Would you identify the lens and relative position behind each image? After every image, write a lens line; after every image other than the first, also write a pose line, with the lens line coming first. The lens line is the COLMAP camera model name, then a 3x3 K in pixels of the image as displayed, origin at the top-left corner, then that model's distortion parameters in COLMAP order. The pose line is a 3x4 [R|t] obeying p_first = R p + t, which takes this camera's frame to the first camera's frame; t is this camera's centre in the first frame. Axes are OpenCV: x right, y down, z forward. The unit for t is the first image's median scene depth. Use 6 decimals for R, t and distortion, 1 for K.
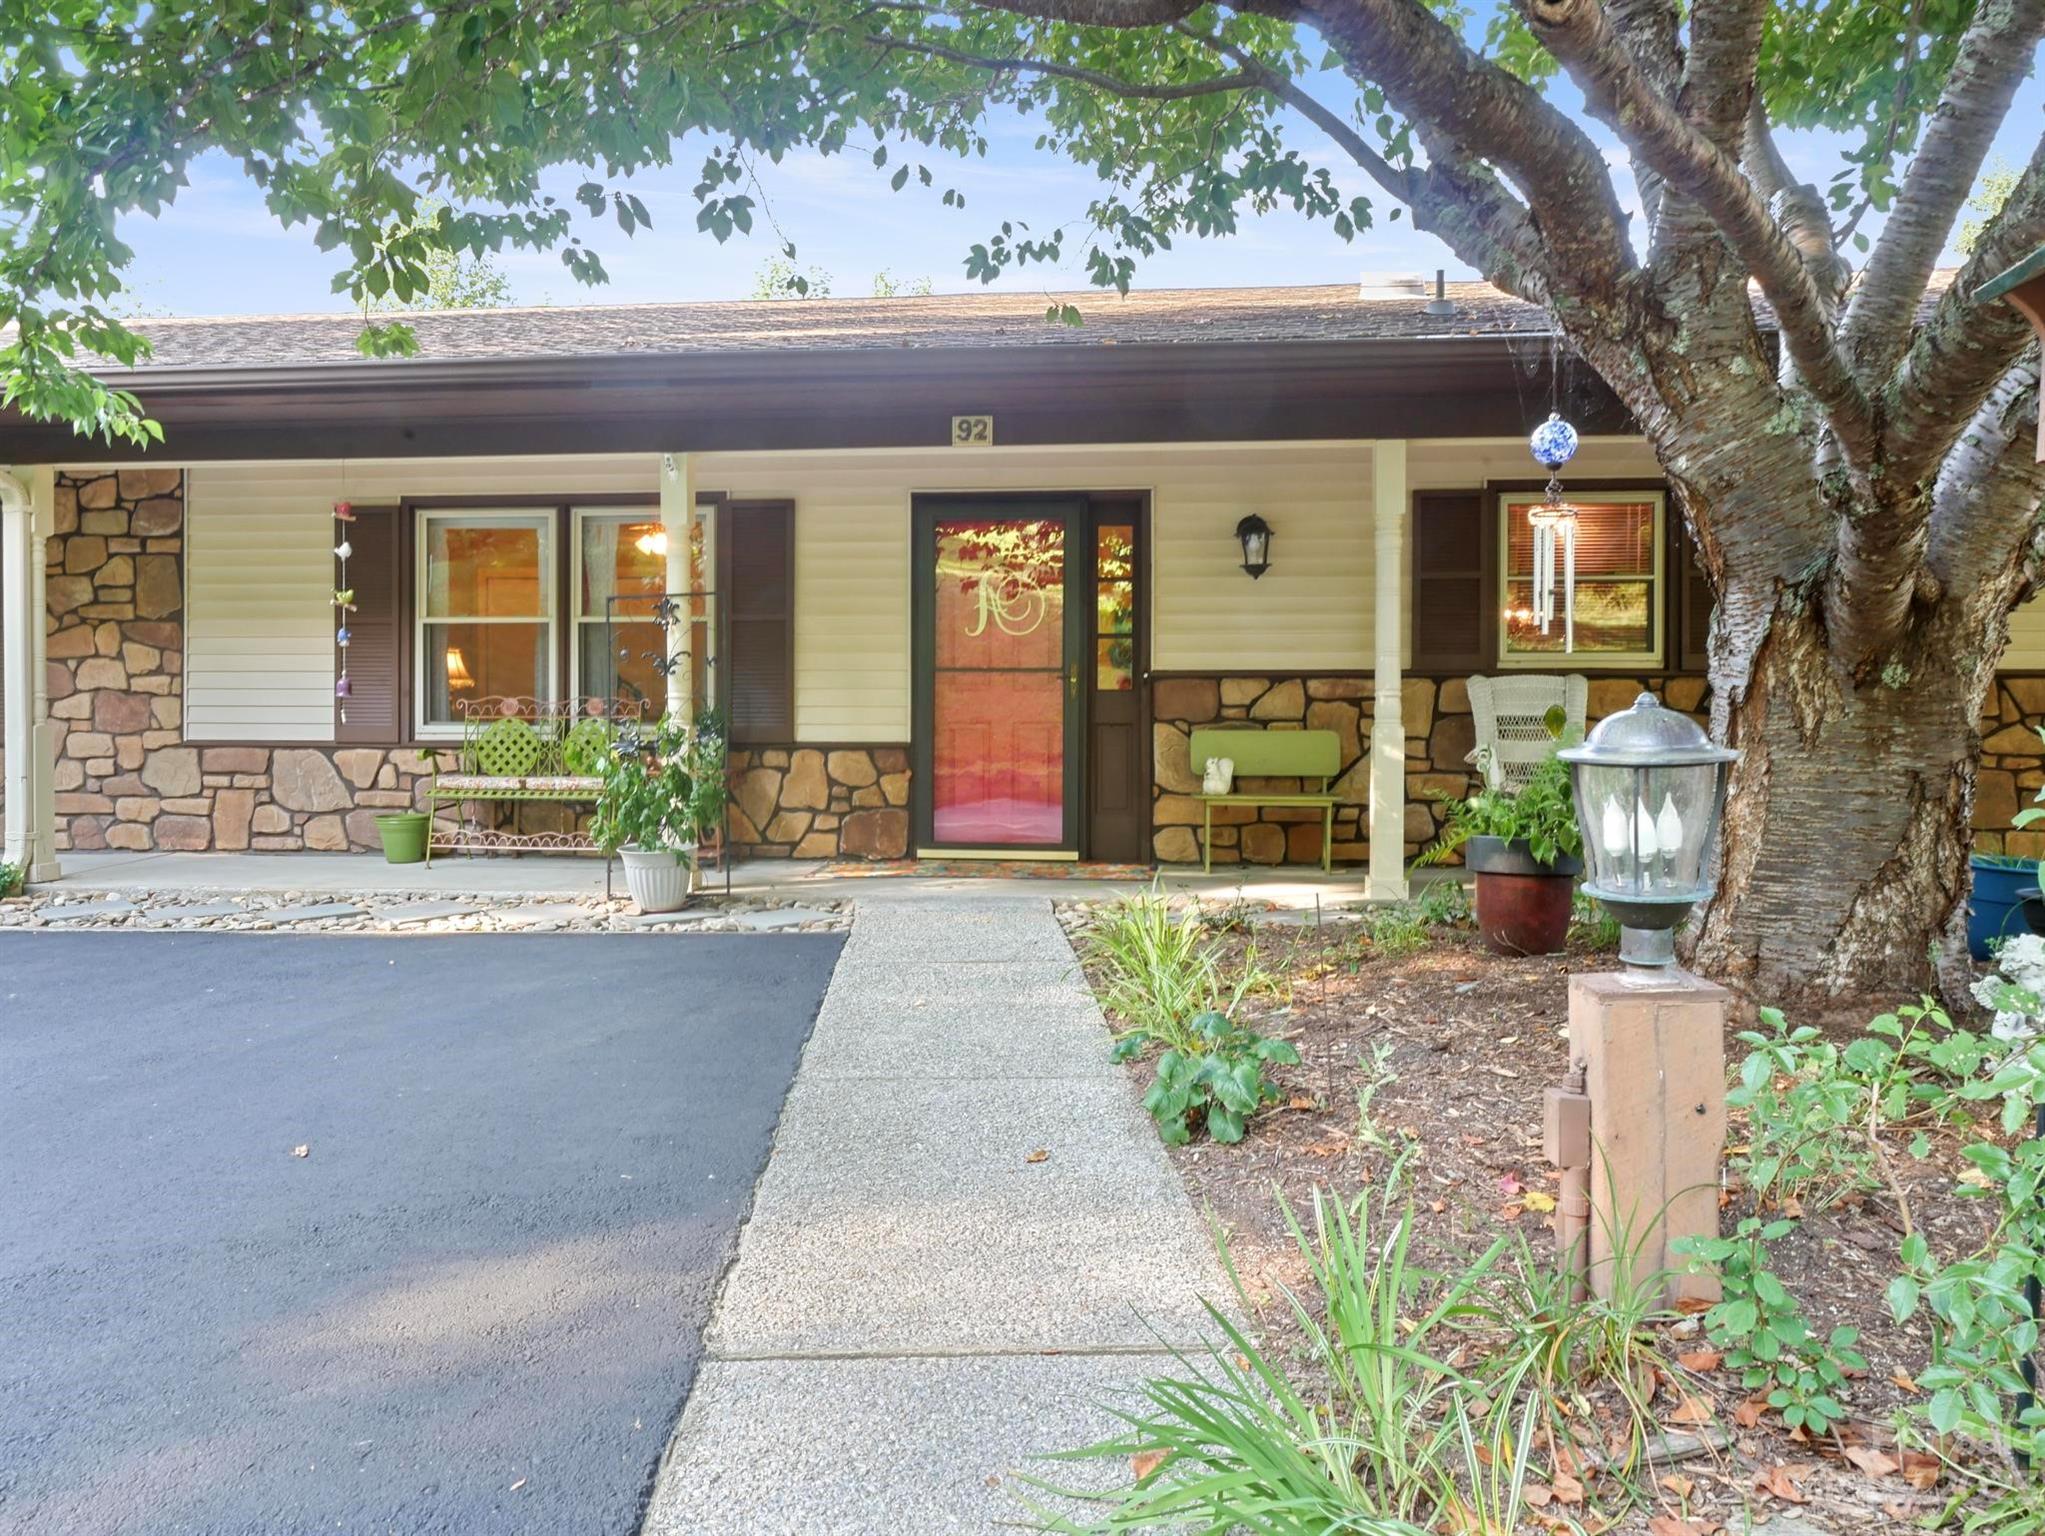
lens RADIAL K [[1474.1, 0, 1023.3], [0, 1474.1, 763.5], [0, 0, 1]] dist [0.028680, 0.000421]
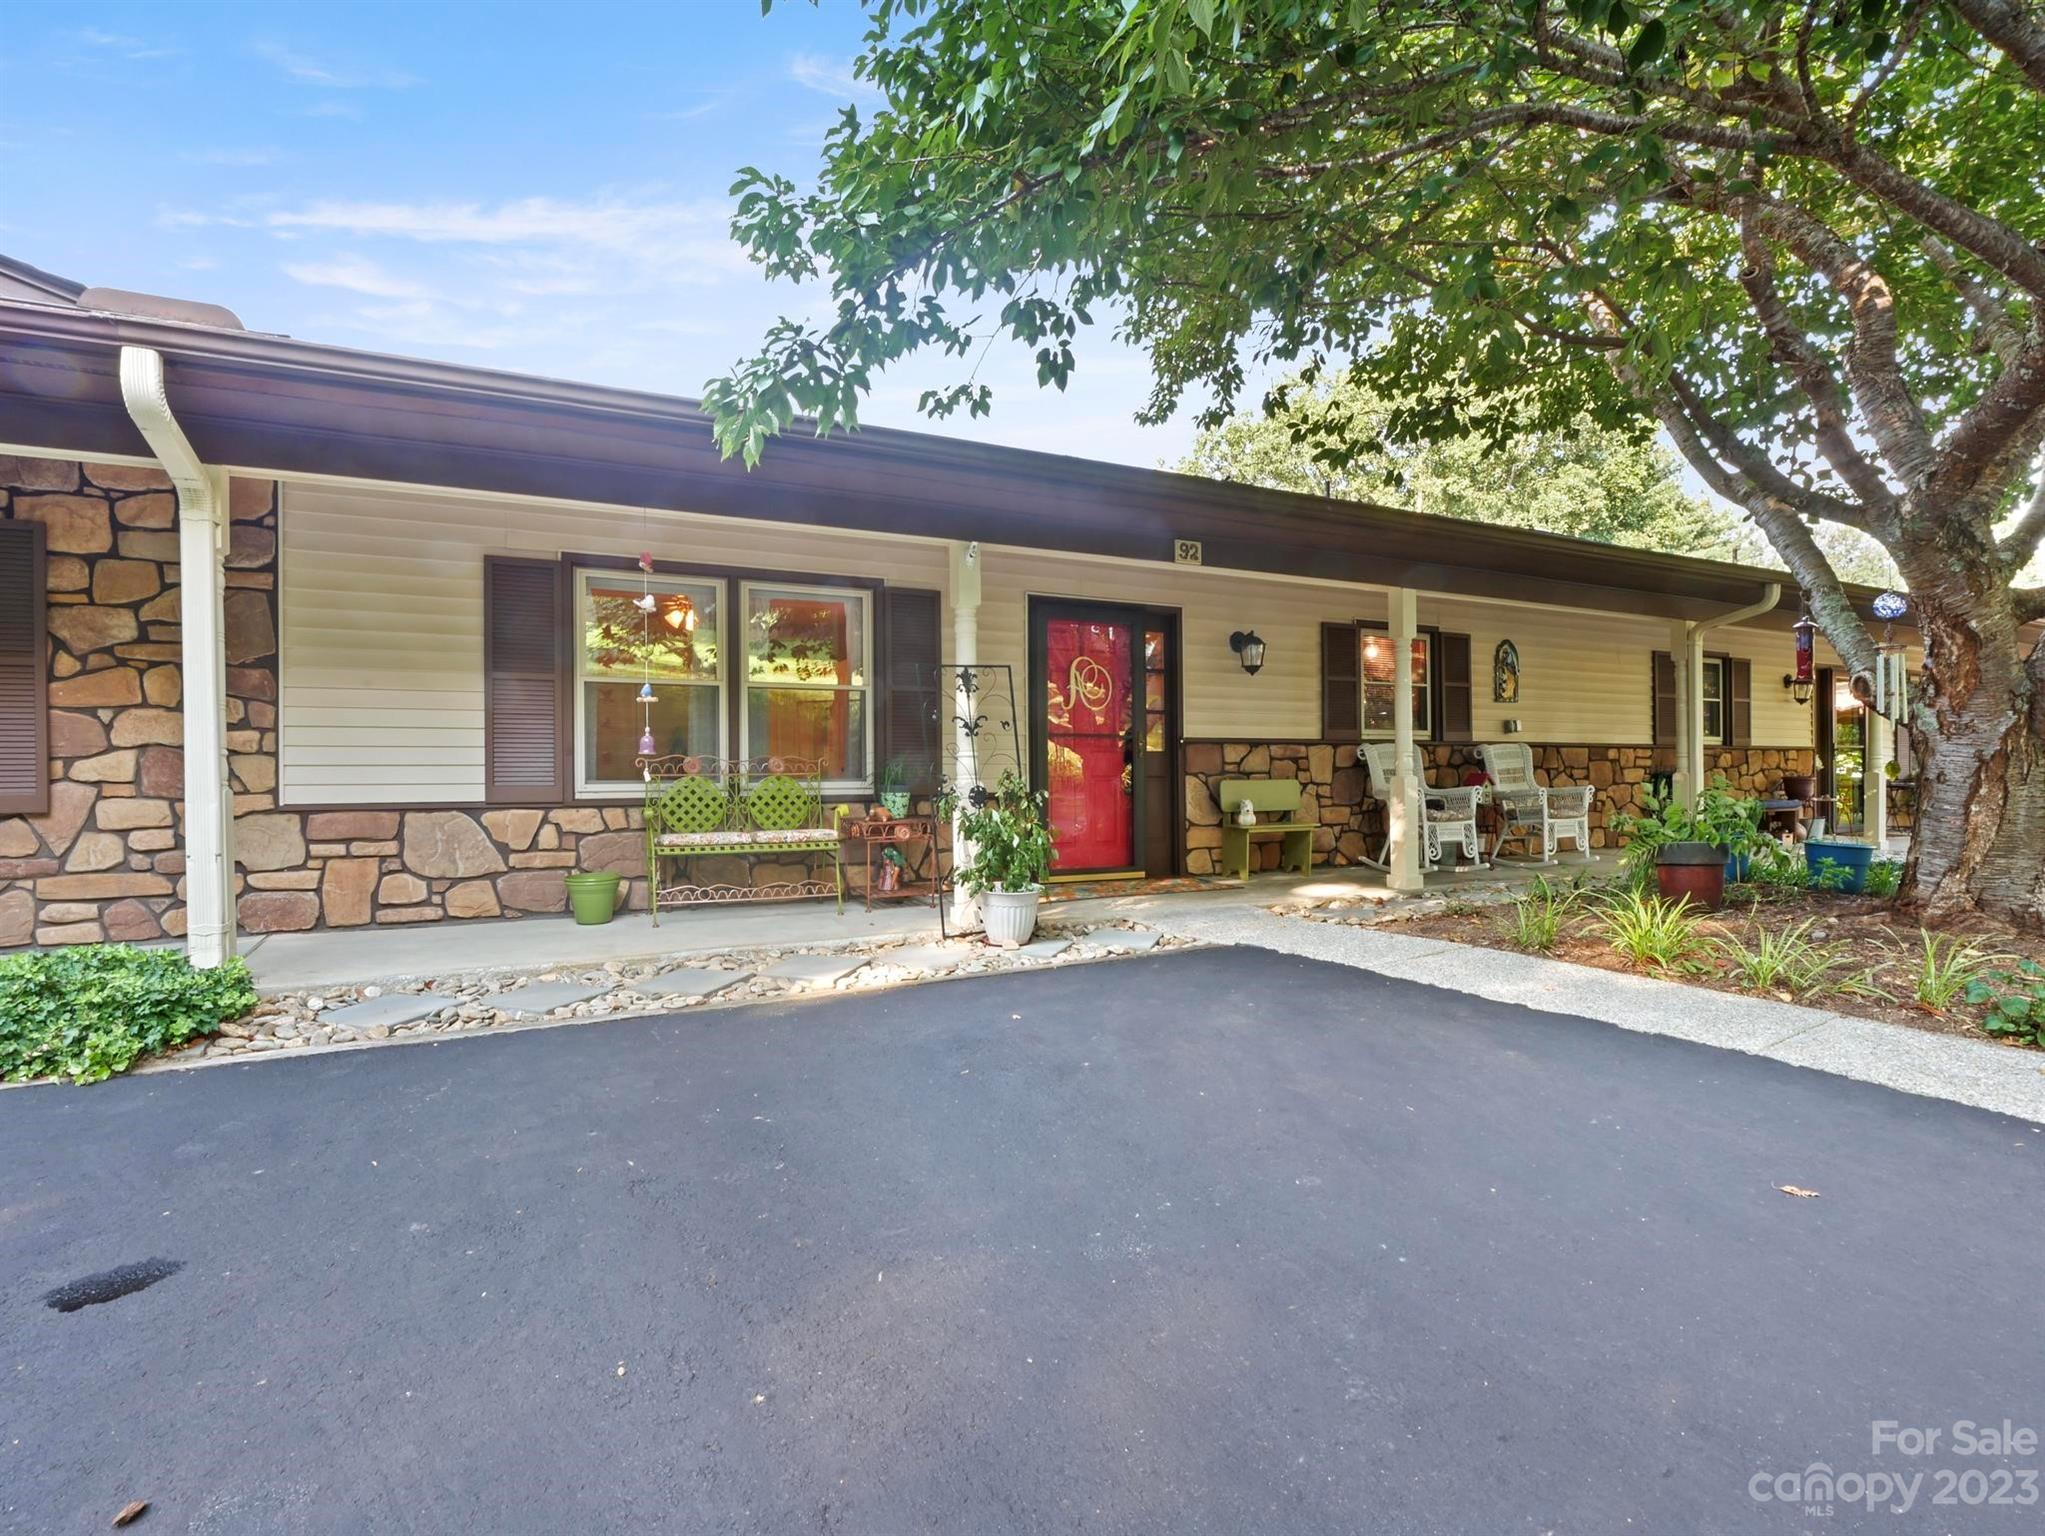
lens RADIAL K [[987.7, 0, 1005.9], [0, 987.7, 793.2], [0, 0, 1]] dist [-0.005356, -0.000966]
pose [[0.841276, -0.017628, 0.540319, -0.526070], [0.023409, 0.999719, -0.003832, -0.010441], [-0.540099, 0.015872, 0.841452, 0.290011]]
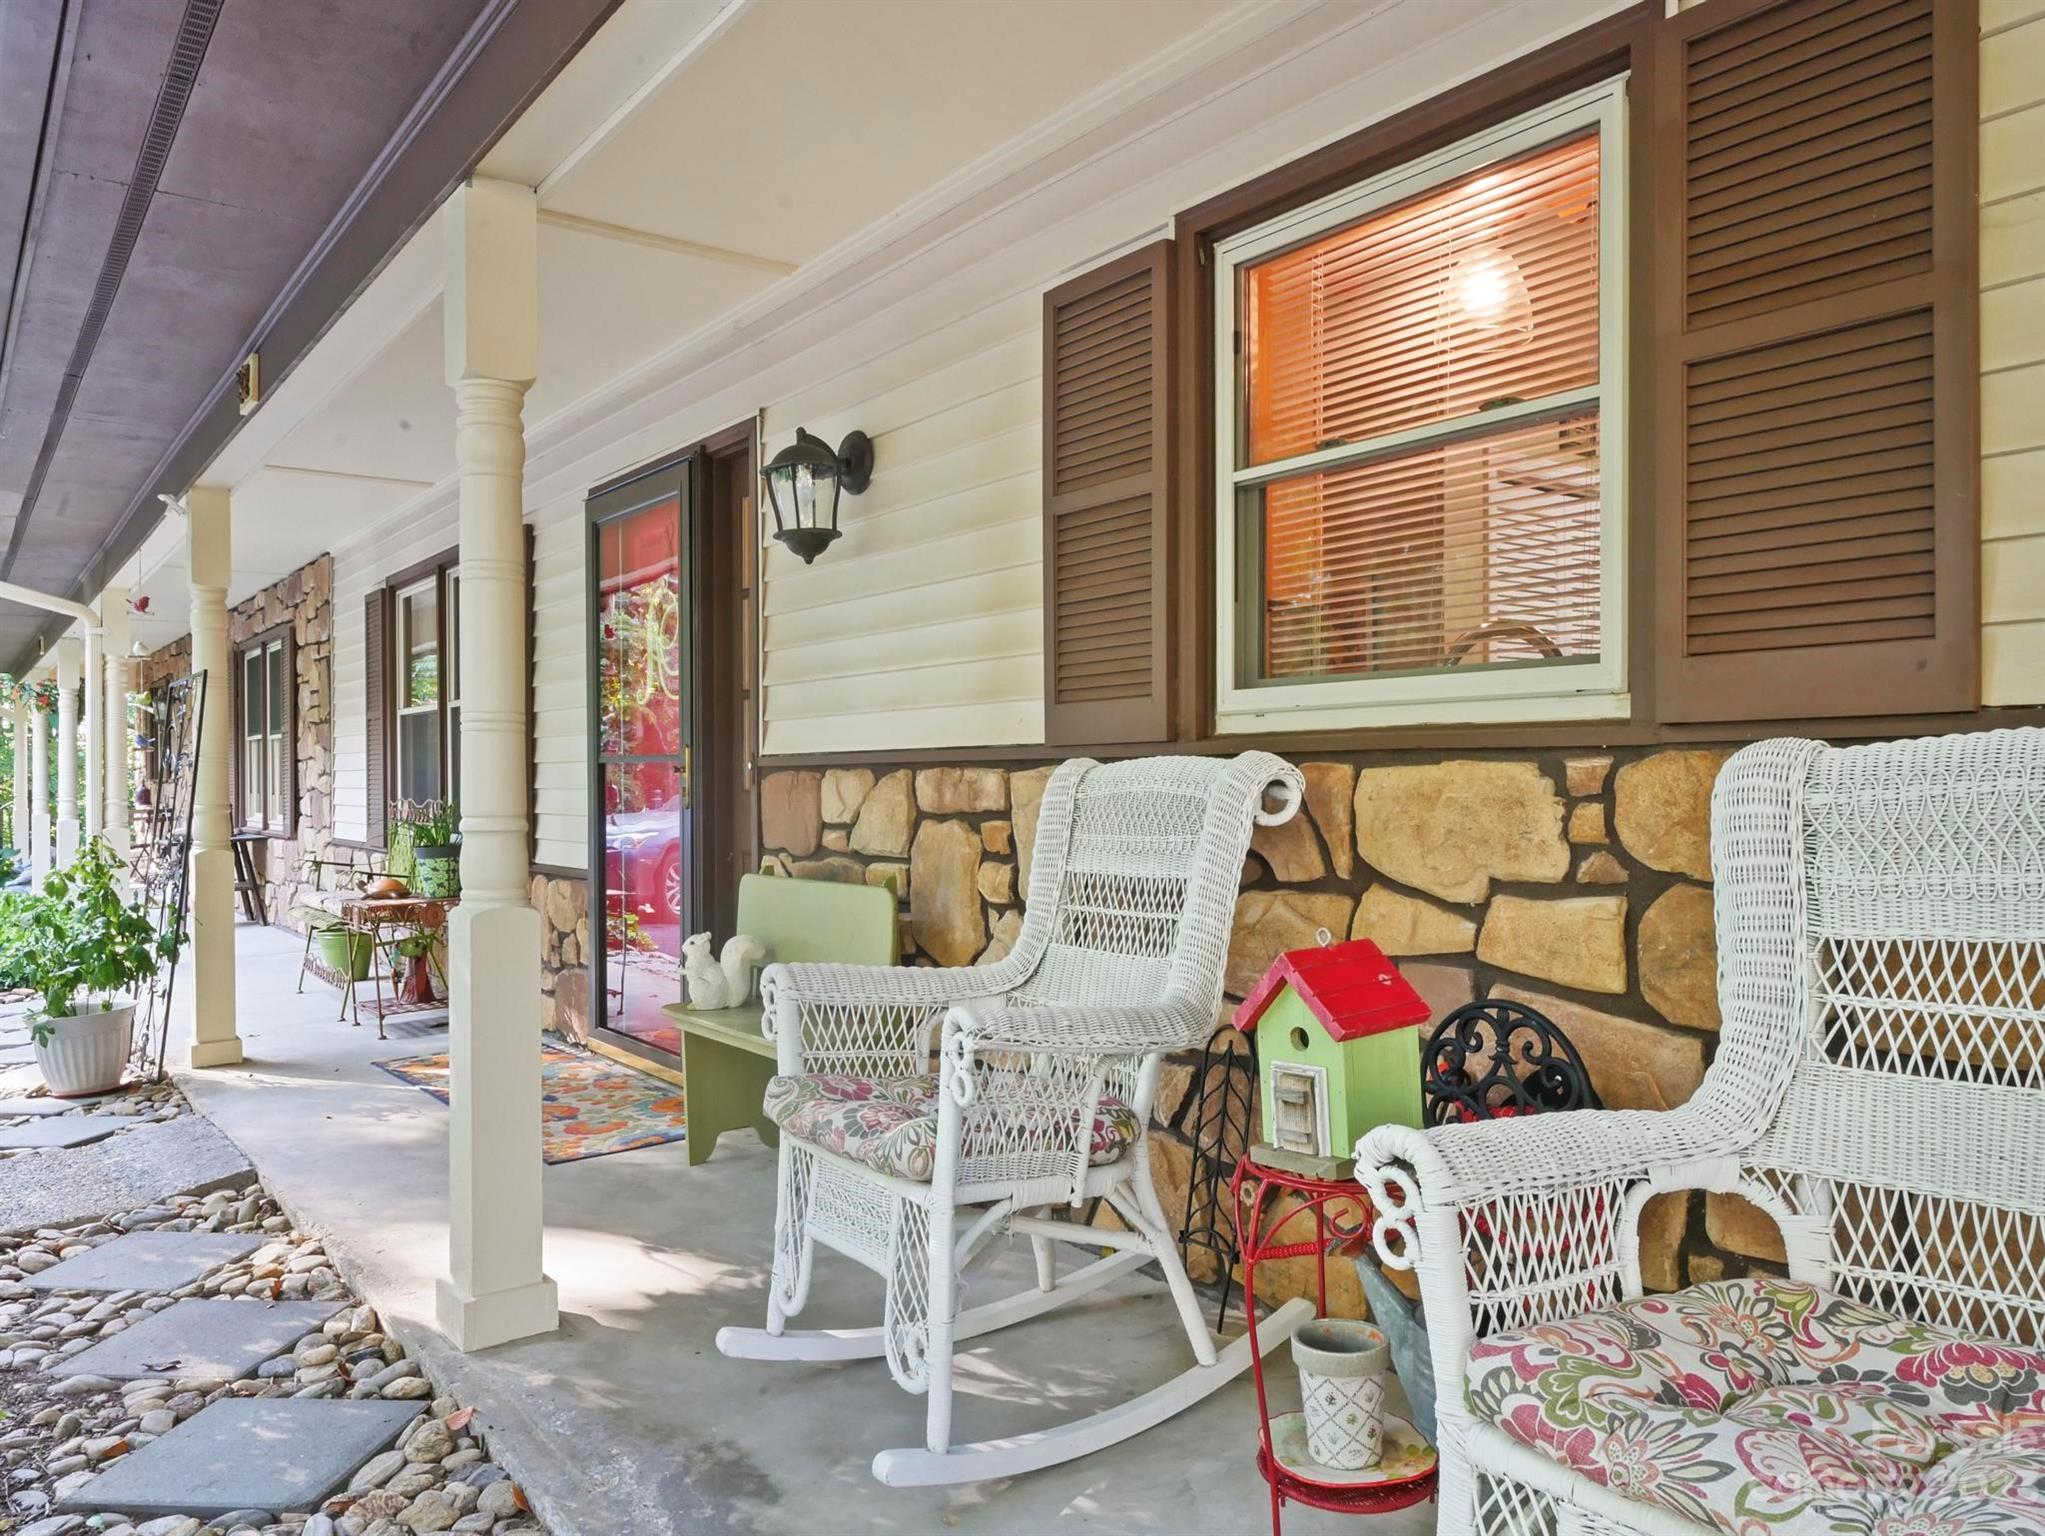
lens RADIAL K [[1474.1, 0, 1023.3], [0, 1474.1, 763.5], [0, 0, 1]] dist [0.028680, 0.000421]
pose [[0.700445, -0.018181, -0.713475, 0.502361], [0.000001, 0.999676, -0.025472, -0.044199], [0.713707, 0.017841, 0.700217, 0.656680]]
